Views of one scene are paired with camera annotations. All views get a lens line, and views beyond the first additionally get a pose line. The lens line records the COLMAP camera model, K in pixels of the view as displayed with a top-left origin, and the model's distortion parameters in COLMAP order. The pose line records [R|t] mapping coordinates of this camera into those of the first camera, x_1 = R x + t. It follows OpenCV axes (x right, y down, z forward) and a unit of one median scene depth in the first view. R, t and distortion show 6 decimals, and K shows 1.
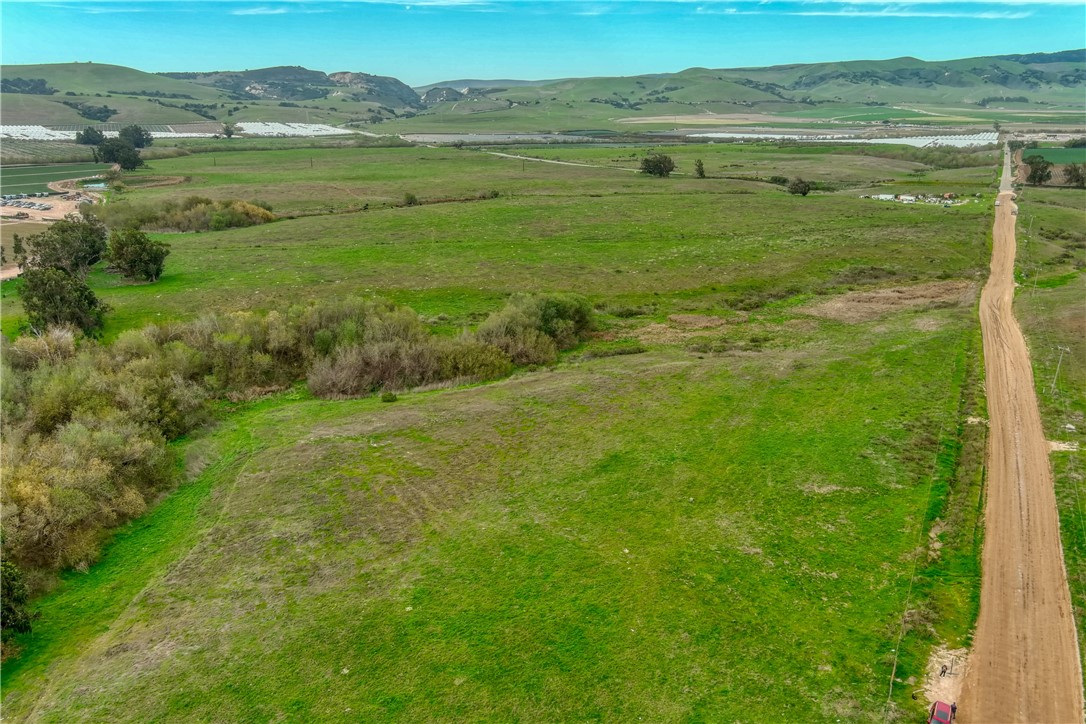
lens RADIAL K [[837.7, 0, 540.3], [0, 837.7, 365.5], [0, 0, 1]] dist [0.032392, -0.030322]
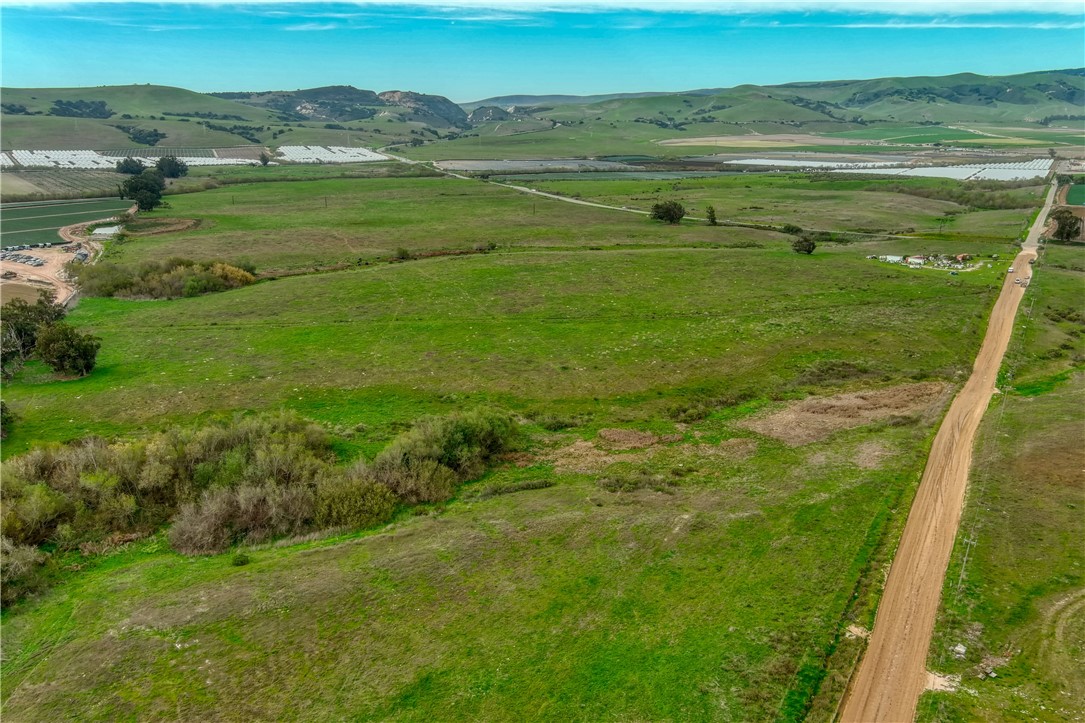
lens RADIAL K [[836.9, 0, 539.8], [0, 836.9, 365.0], [0, 0, 1]] dist [0.032392, -0.030322]
pose [[0.998006, 0.017759, -0.060569, 0.020441], [-0.018590, 0.999740, -0.013183, -0.017142], [0.060319, 0.014283, 0.998077, 0.008358]]
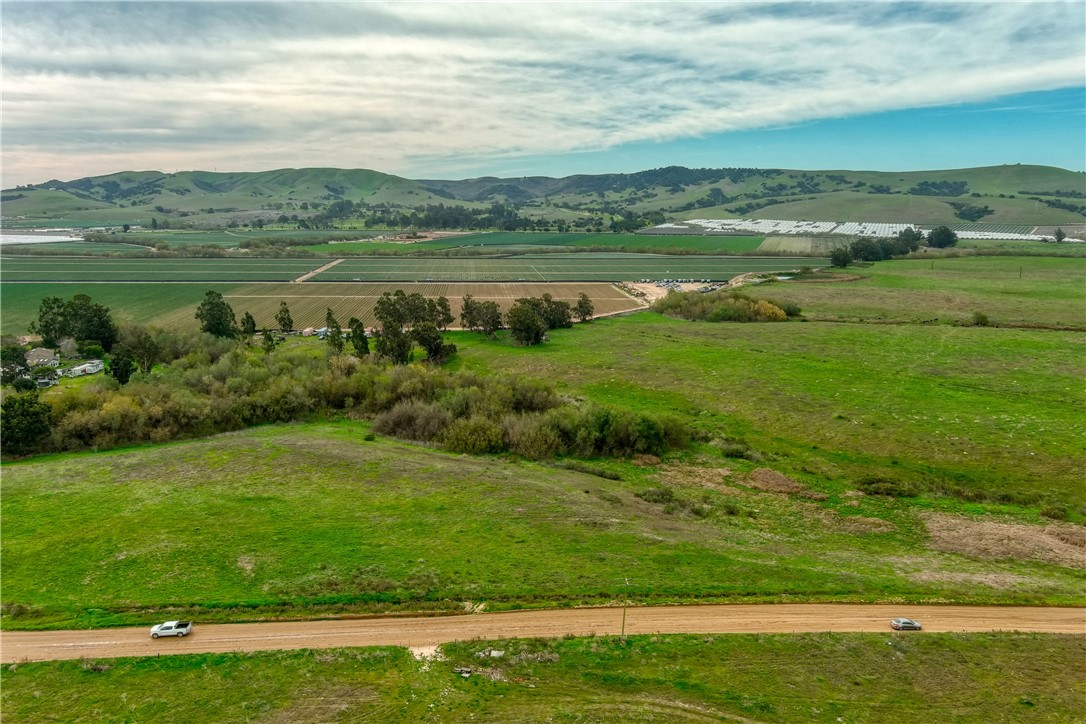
lens RADIAL K [[837.7, 0, 540.3], [0, 837.7, 365.5], [0, 0, 1]] dist [0.032392, -0.030322]
pose [[0.512603, 0.169876, -0.841653, 0.107130], [-0.260073, 0.964904, 0.036357, -0.019157], [0.818291, 0.200255, 0.538793, 0.047436]]
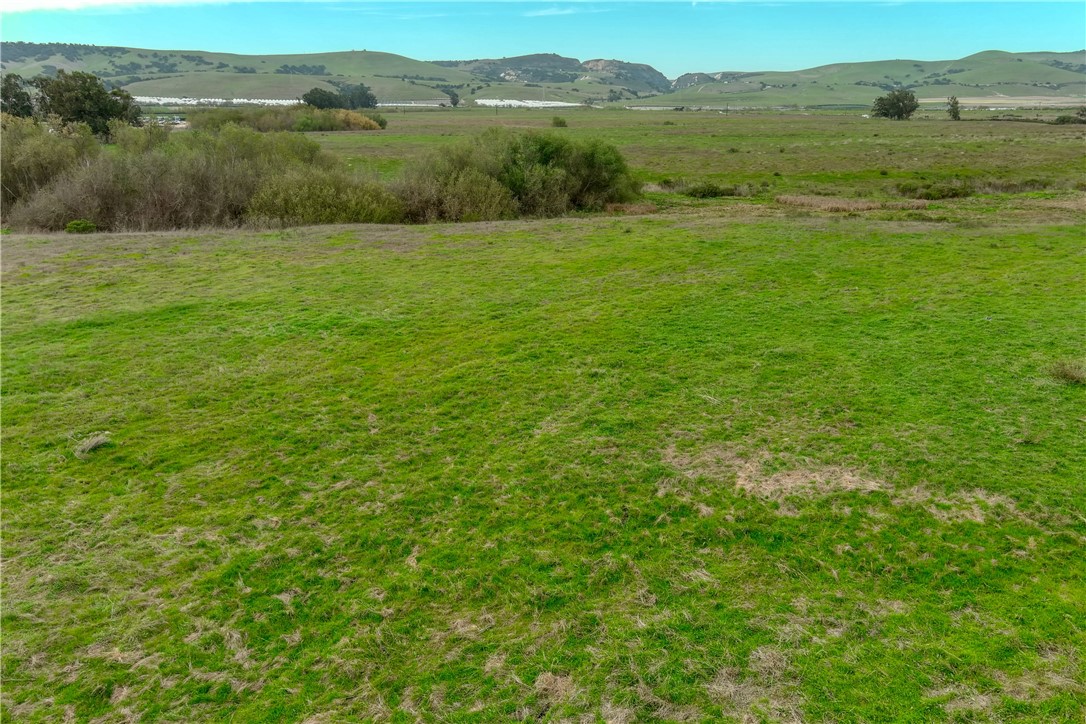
lens RADIAL K [[841.5, 0, 540.0], [0, 841.5, 361.4], [0, 0, 1]] dist [0.008530, 0.013162]
pose [[0.956167, 0.088603, -0.279096, 0.024277], [-0.089523, 0.995940, 0.009472, 0.008950], [0.278802, 0.015929, 0.960217, 0.058025]]
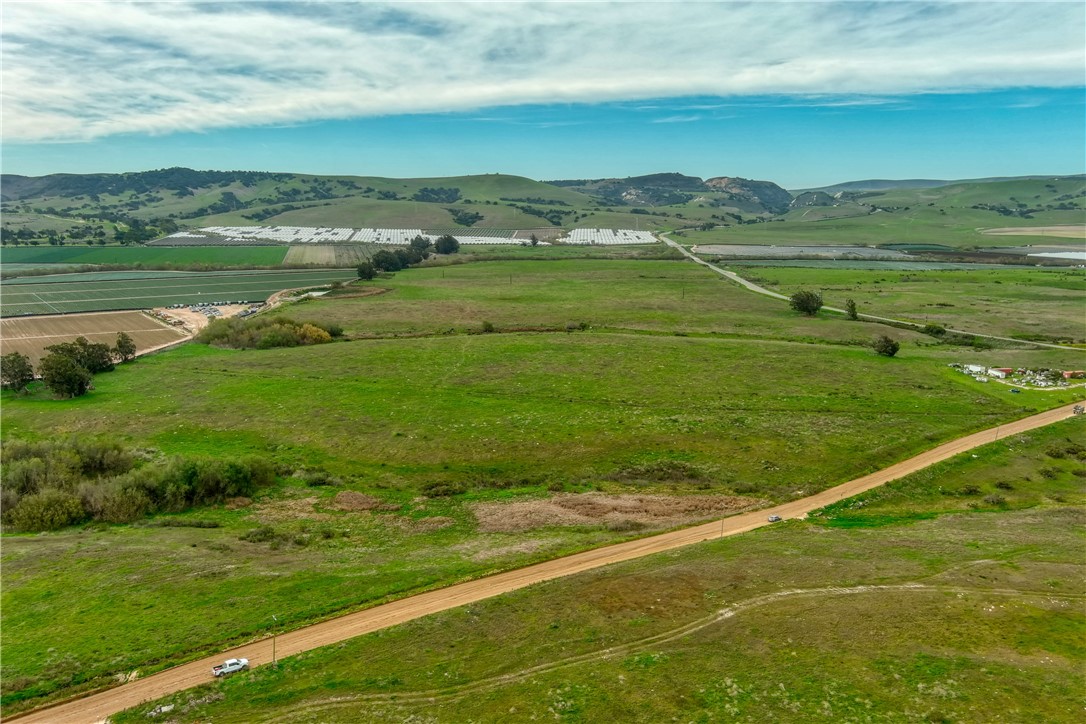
lens RADIAL K [[837.7, 0, 540.3], [0, 837.7, 365.5], [0, 0, 1]] dist [0.032392, -0.030322]
pose [[0.888141, 0.093427, -0.449975, 0.115453], [-0.141650, 0.987099, -0.074636, -0.023924], [0.437197, 0.130026, 0.889917, 0.027115]]
